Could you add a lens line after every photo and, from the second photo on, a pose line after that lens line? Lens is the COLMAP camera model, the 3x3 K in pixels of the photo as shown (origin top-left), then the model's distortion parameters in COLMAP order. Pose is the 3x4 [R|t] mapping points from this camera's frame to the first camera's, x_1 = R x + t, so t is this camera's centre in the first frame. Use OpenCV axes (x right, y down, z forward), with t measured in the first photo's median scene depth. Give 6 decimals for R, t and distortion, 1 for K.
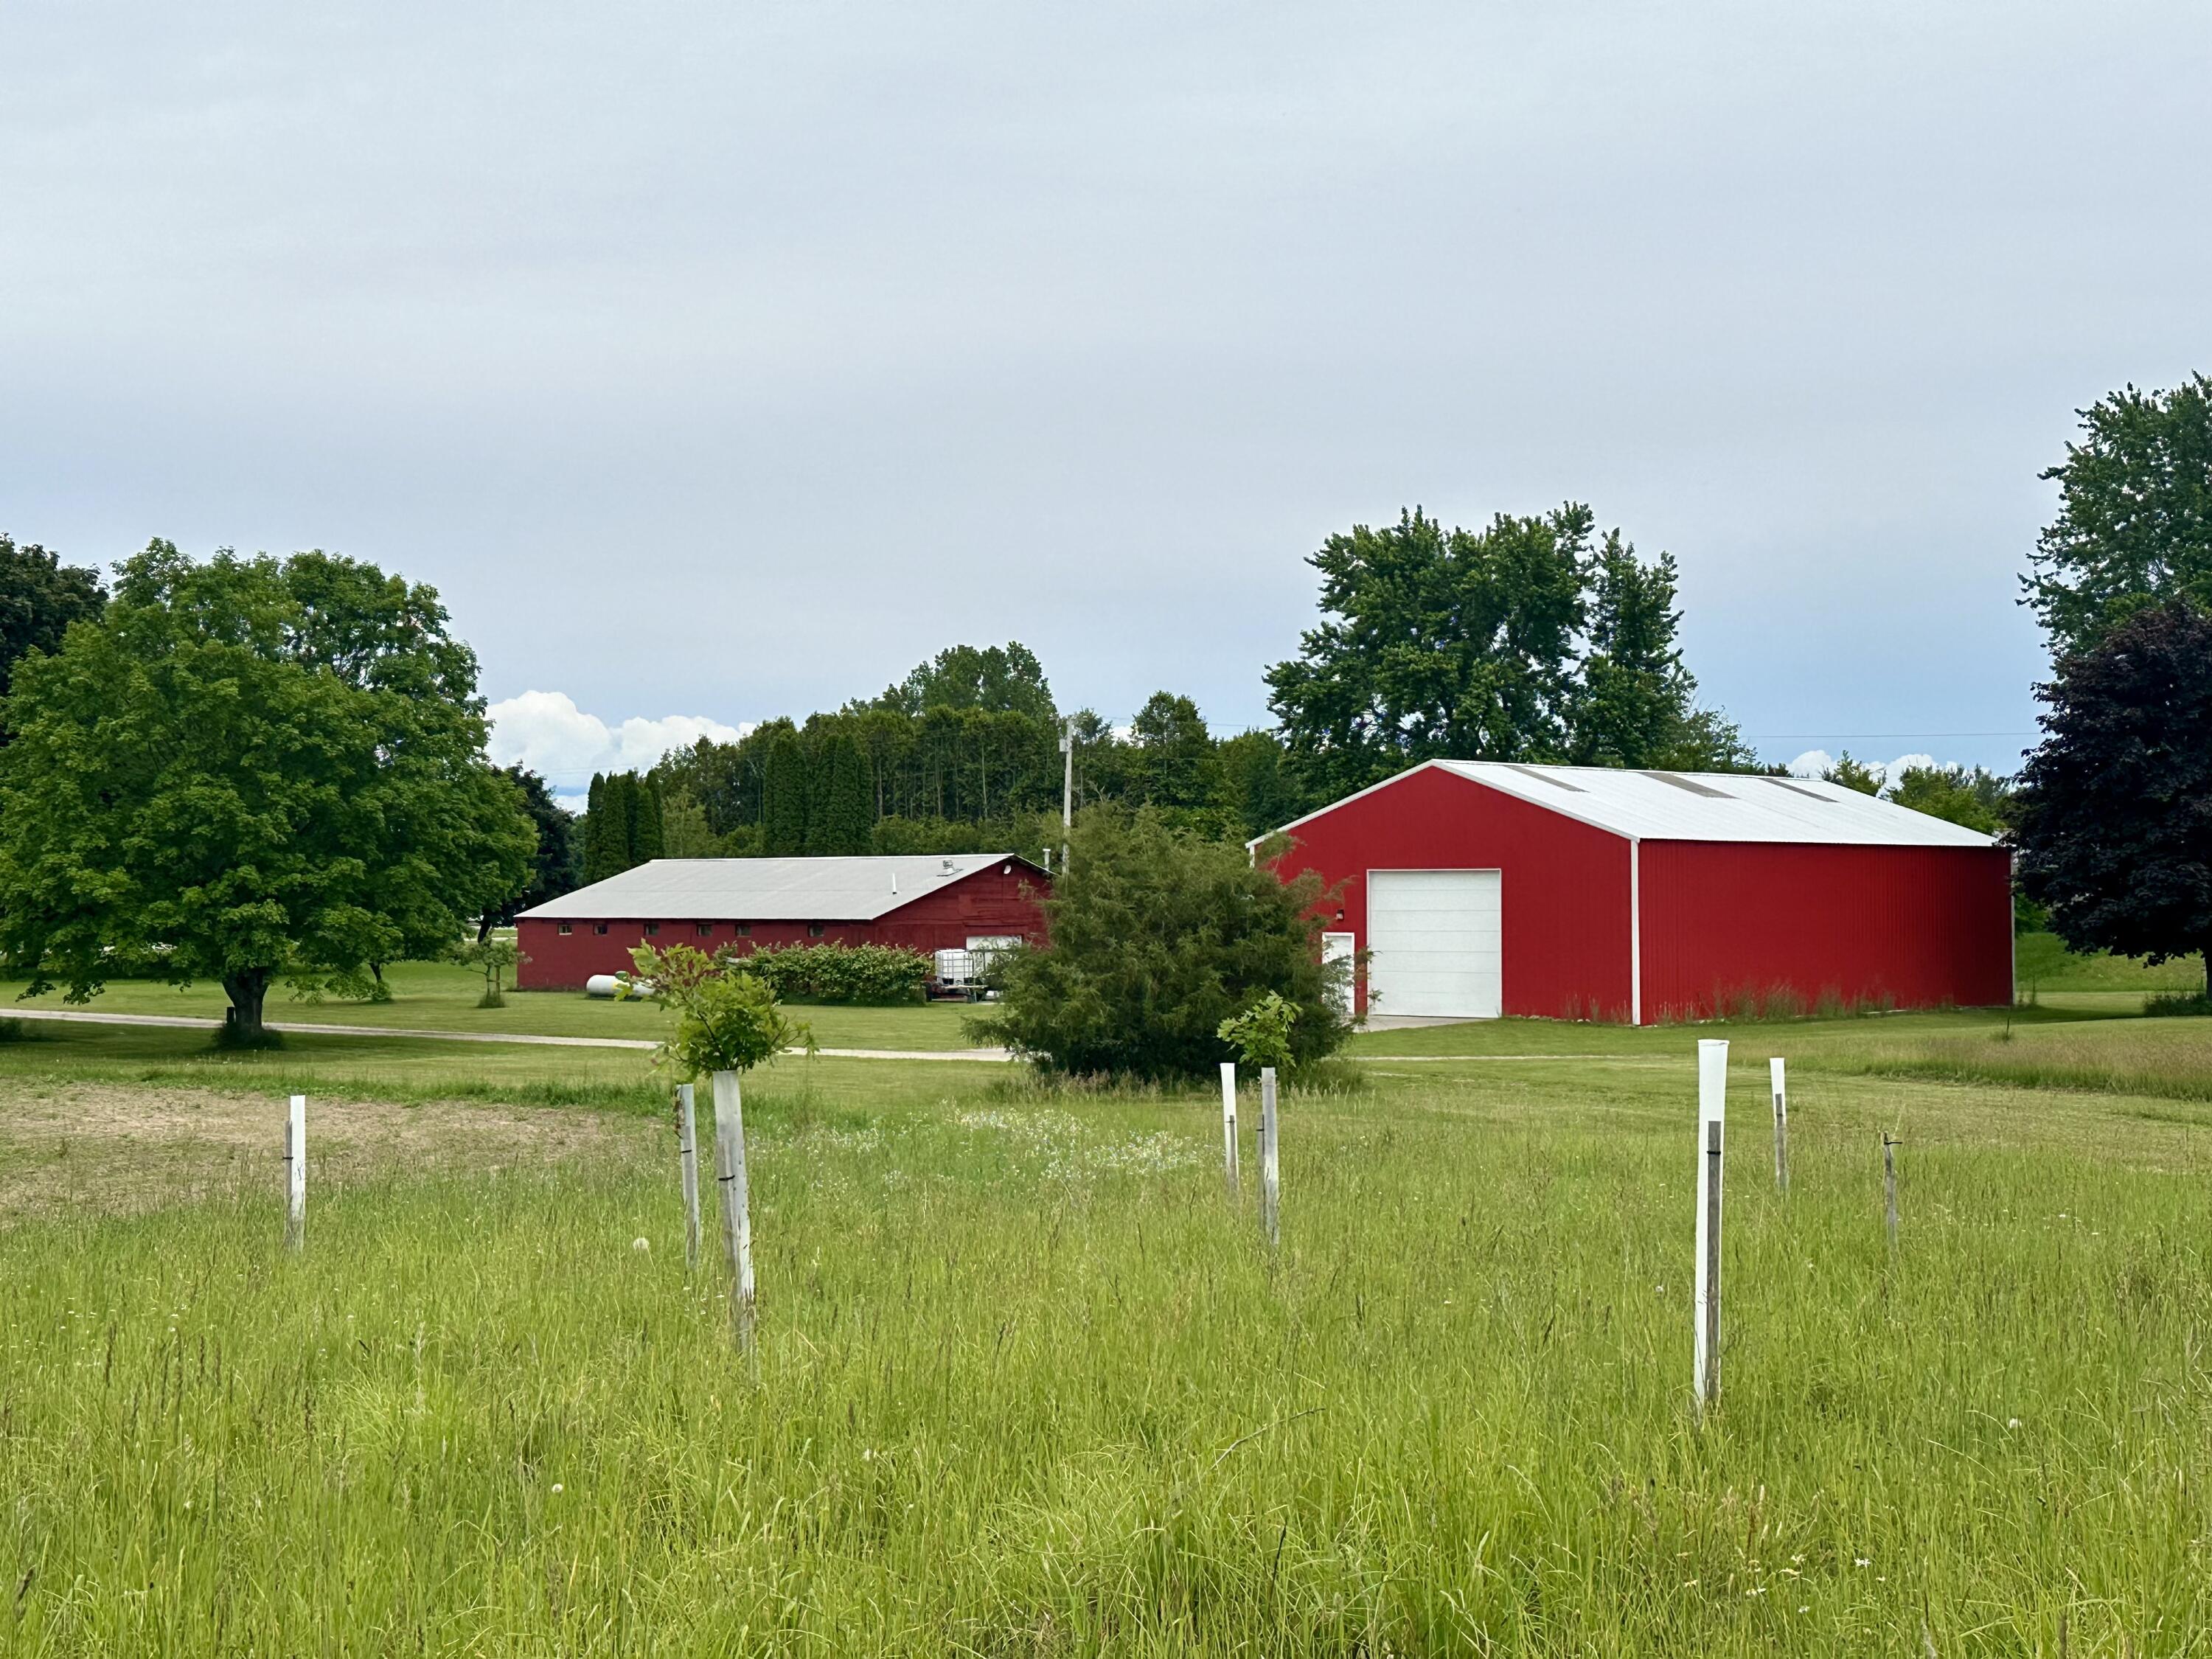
lens RADIAL K [[3011.4, 0, 1106.0], [0, 3011.4, 829.5], [0, 0, 1]] dist [0.067663, 0.292309]
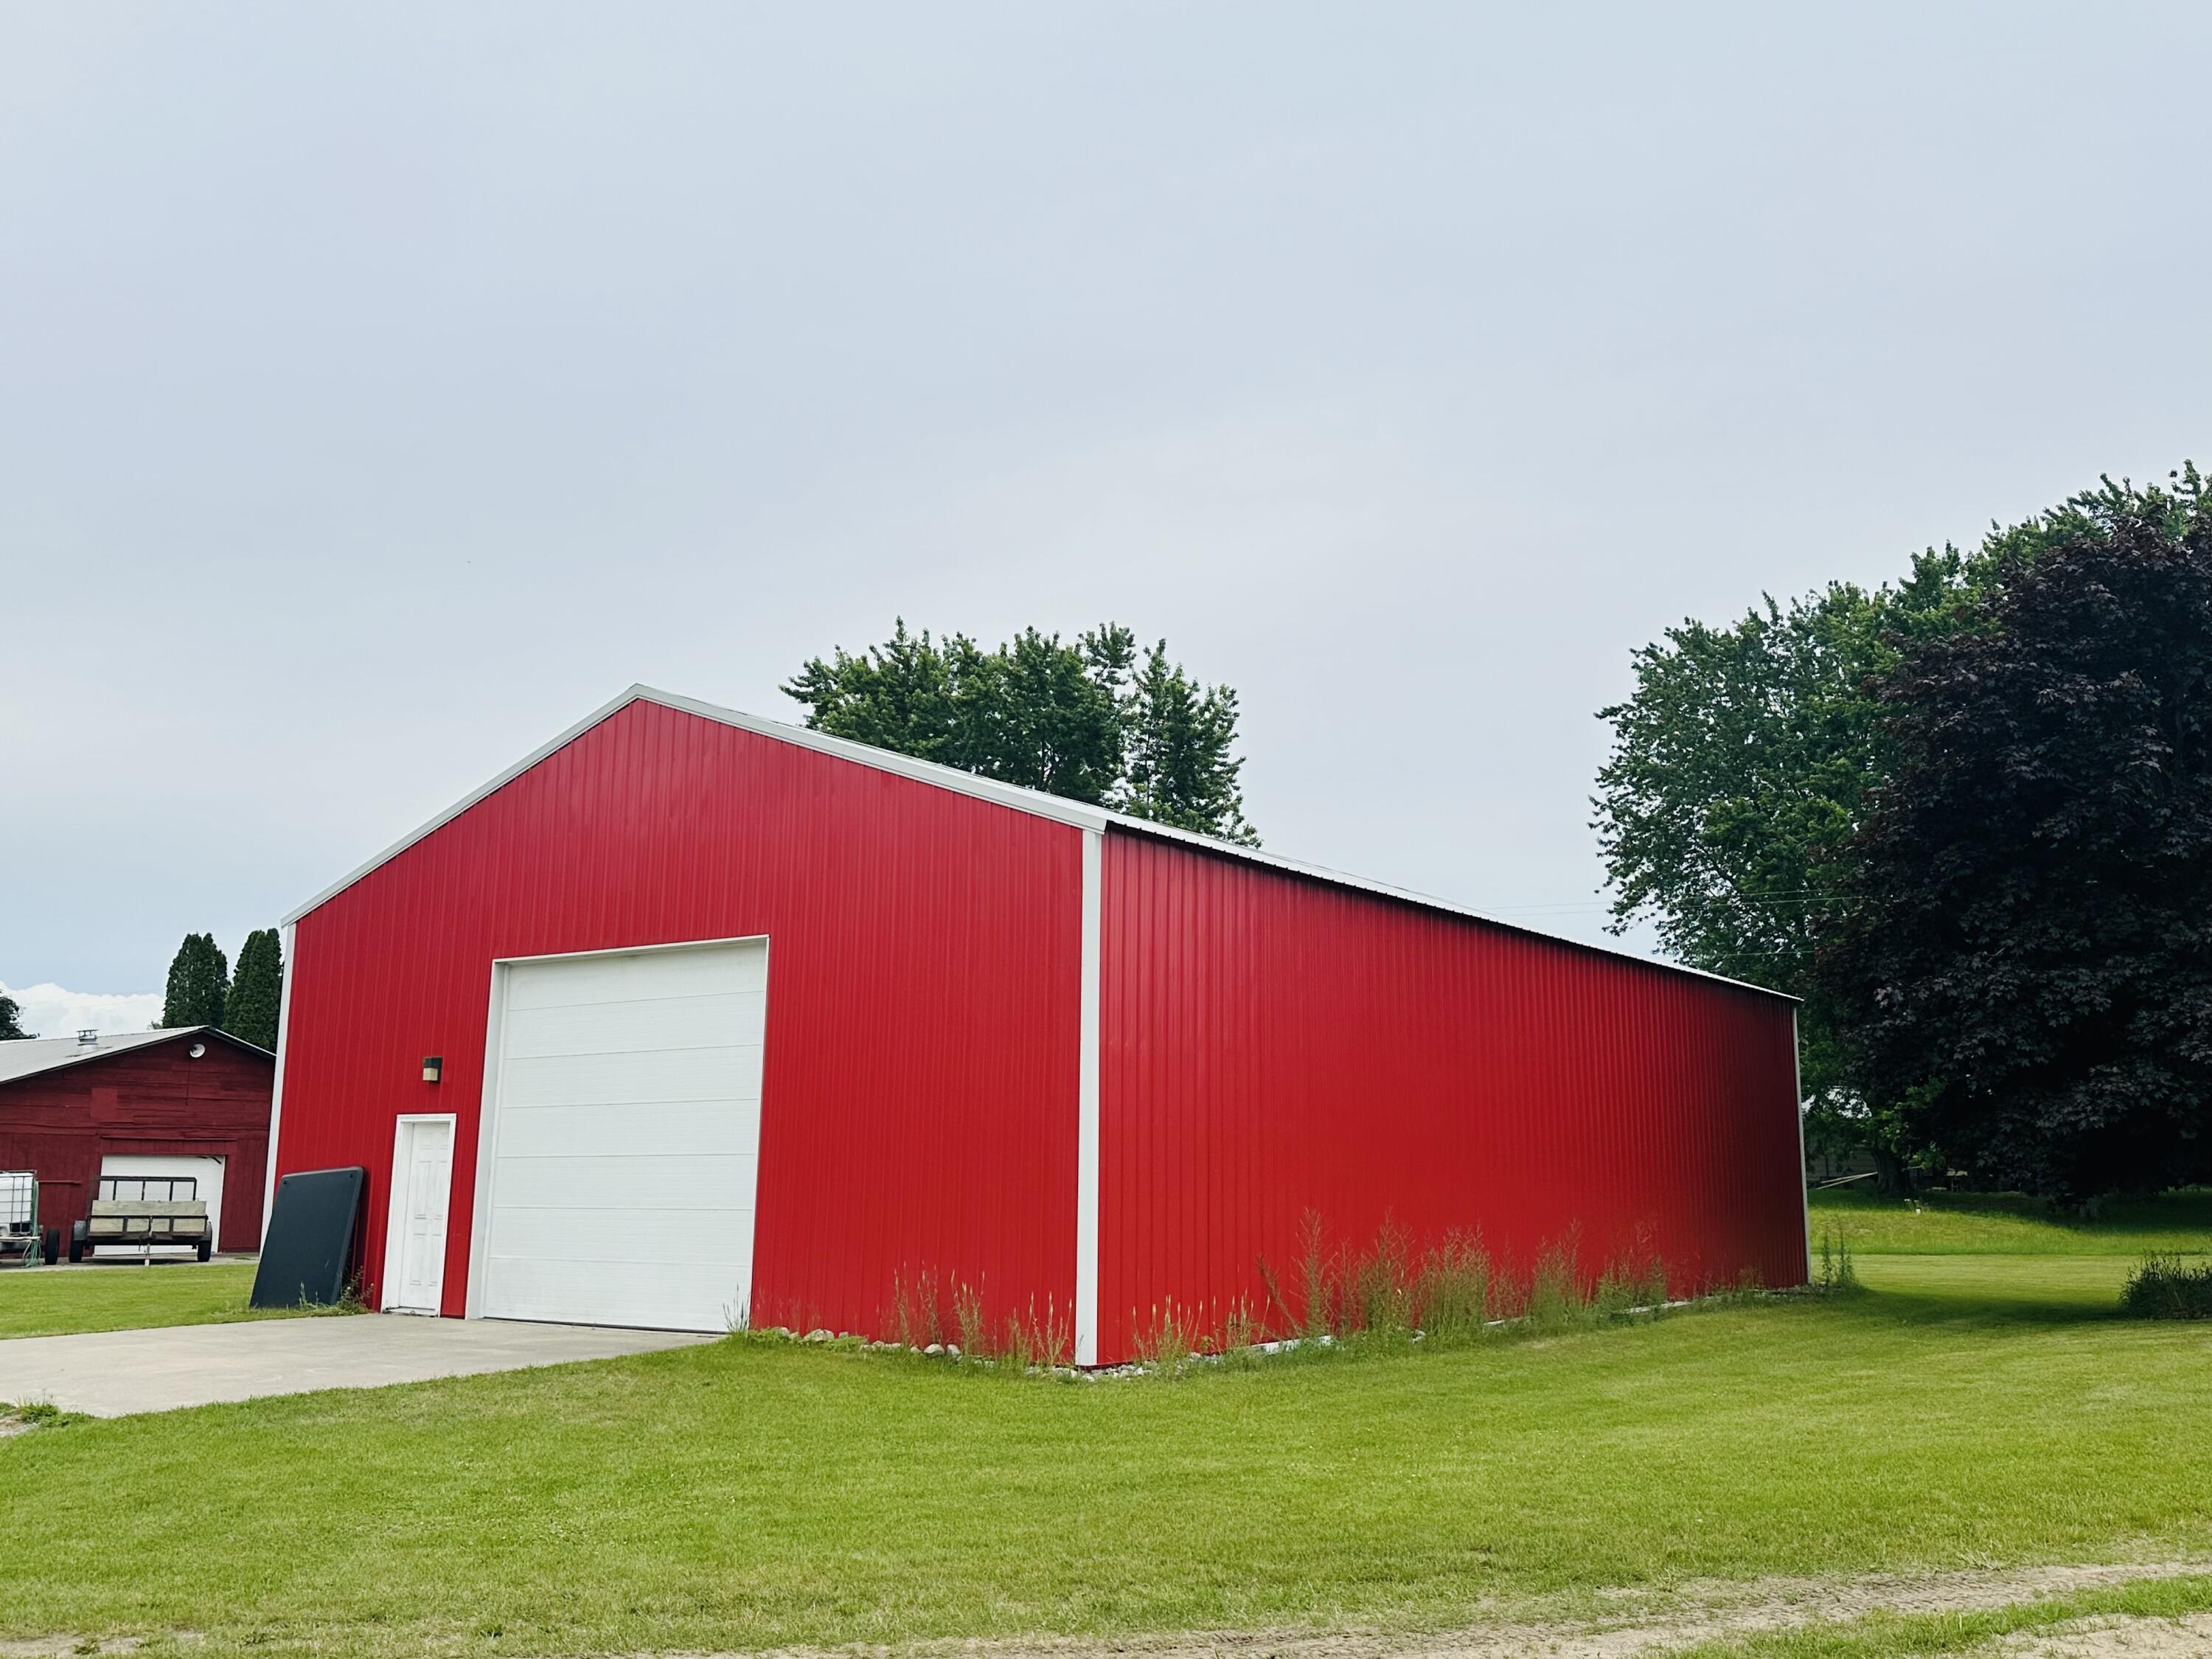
lens RADIAL K [[1948.5, 0, 1184.3], [0, 1948.5, 830.3], [0, 0, 1]] dist [0.063032, -0.003800]
pose [[0.987582, 0.039899, 0.151951, 0.099727], [-0.016551, 0.988254, -0.151924, 0.025373], [-0.156227, 0.147522, 0.976642, 0.511975]]
